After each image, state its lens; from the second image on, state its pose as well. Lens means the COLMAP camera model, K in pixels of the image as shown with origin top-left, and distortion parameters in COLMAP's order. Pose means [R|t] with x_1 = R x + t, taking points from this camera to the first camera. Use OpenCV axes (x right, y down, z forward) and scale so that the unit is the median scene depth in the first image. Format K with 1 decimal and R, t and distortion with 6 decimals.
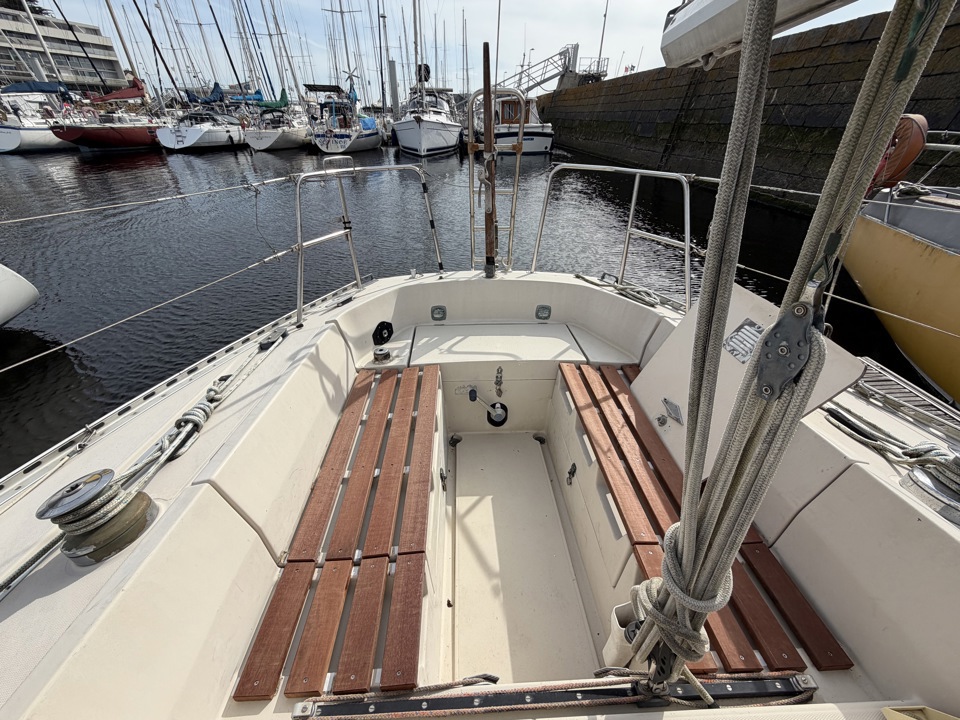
lens RADIAL K [[368.6, 0, 480.0], [0, 368.6, 360.0], [0, 0, 1]] dist [-0.019744, 0.000041]
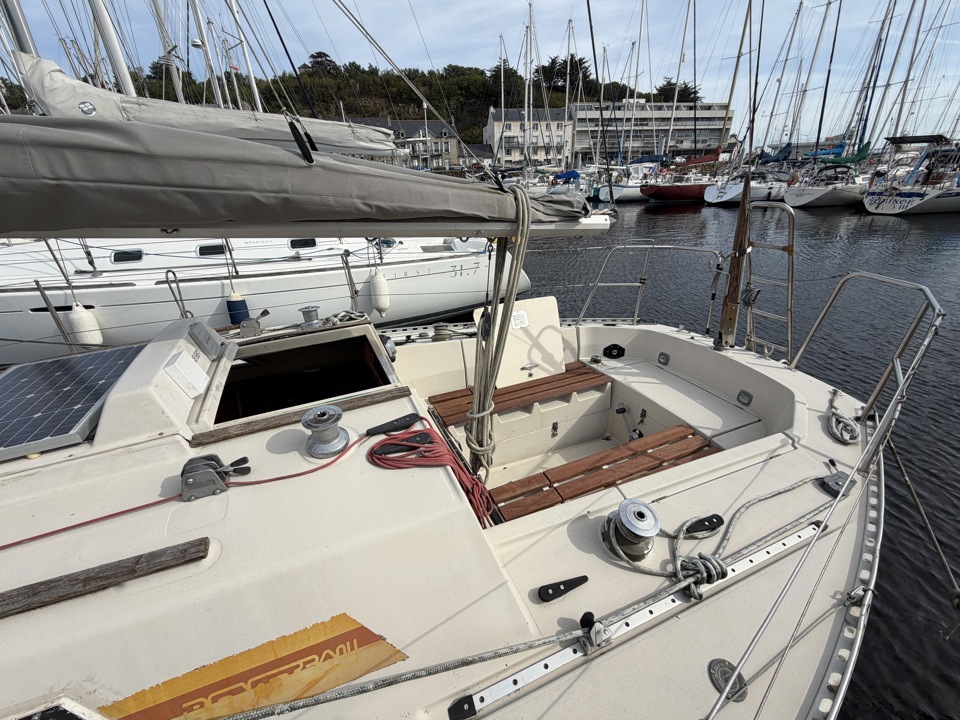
lens RADIAL K [[368.6, 0, 480.0], [0, 368.6, 360.0], [0, 0, 1]] dist [-0.019744, 0.000041]
pose [[0.342356, 0.381803, -0.858498, 0.100494], [-0.470688, 0.860485, 0.194984, -0.009540], [0.813170, 0.337331, 0.474302, -0.014950]]
